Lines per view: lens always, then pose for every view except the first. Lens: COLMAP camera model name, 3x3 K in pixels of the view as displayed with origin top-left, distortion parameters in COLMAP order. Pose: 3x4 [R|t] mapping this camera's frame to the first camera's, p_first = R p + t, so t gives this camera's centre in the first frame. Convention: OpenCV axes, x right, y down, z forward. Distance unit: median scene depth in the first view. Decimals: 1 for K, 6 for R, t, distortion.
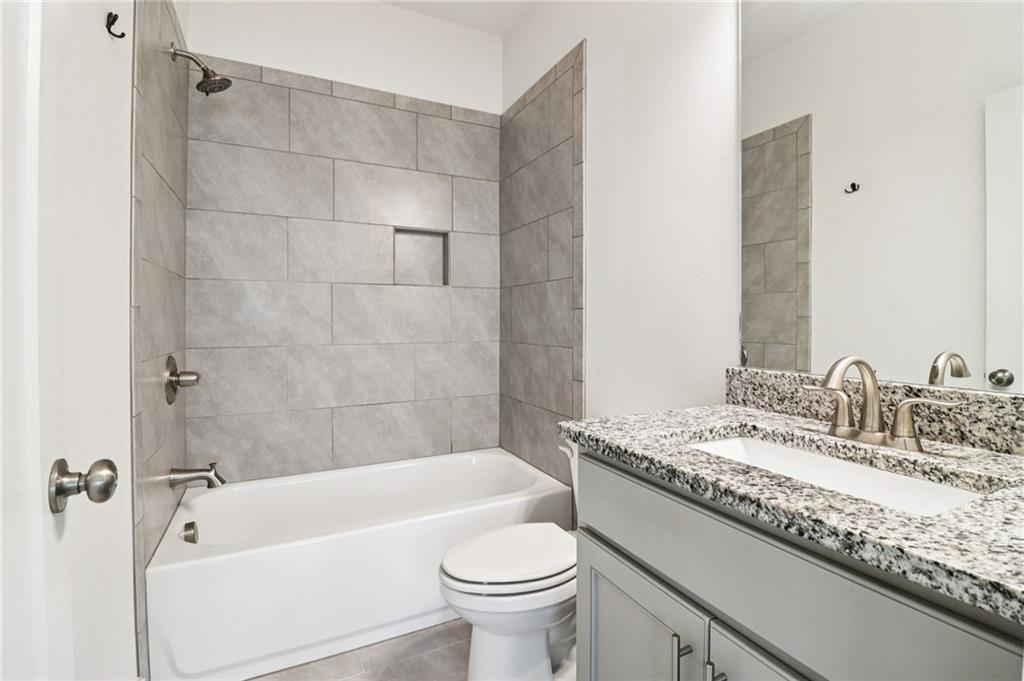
lens RADIAL K [[485.8, 0, 518.7], [0, 485.8, 320.9], [0, 0, 1]] dist [0.000261, -0.004821]
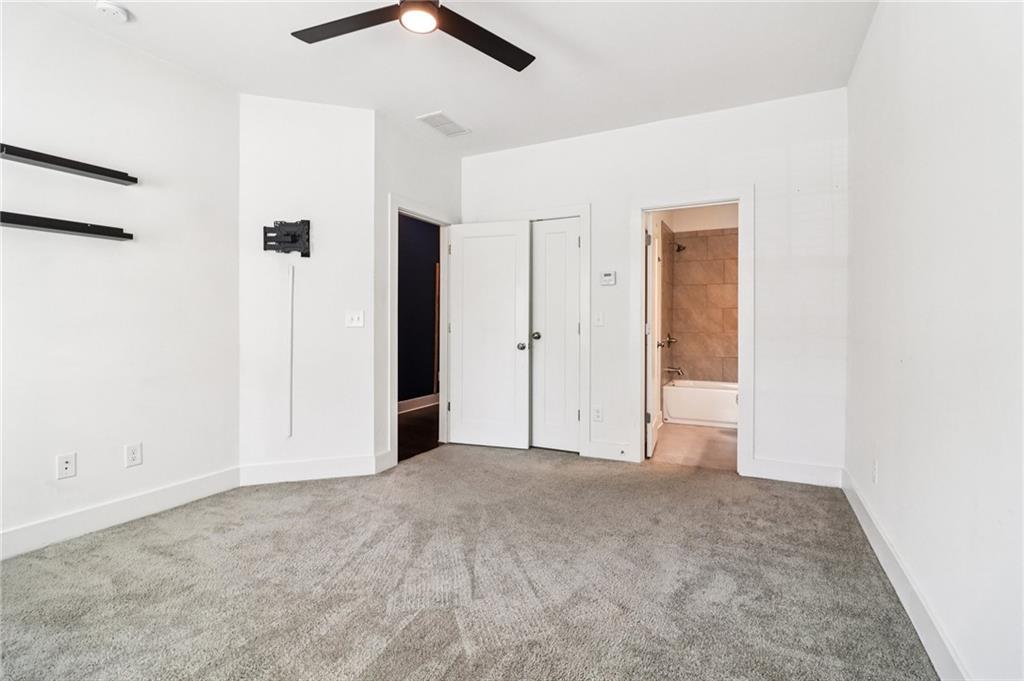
lens RADIAL K [[485.8, 0, 512.9], [0, 485.8, 332.9], [0, 0, 1]] dist [0.000261, -0.004821]
pose [[0.606516, 0.015614, -0.794918, 1.033528], [-0.001513, 0.999828, 0.018484, 0.005566], [0.795070, -0.010008, 0.606435, -1.507849]]
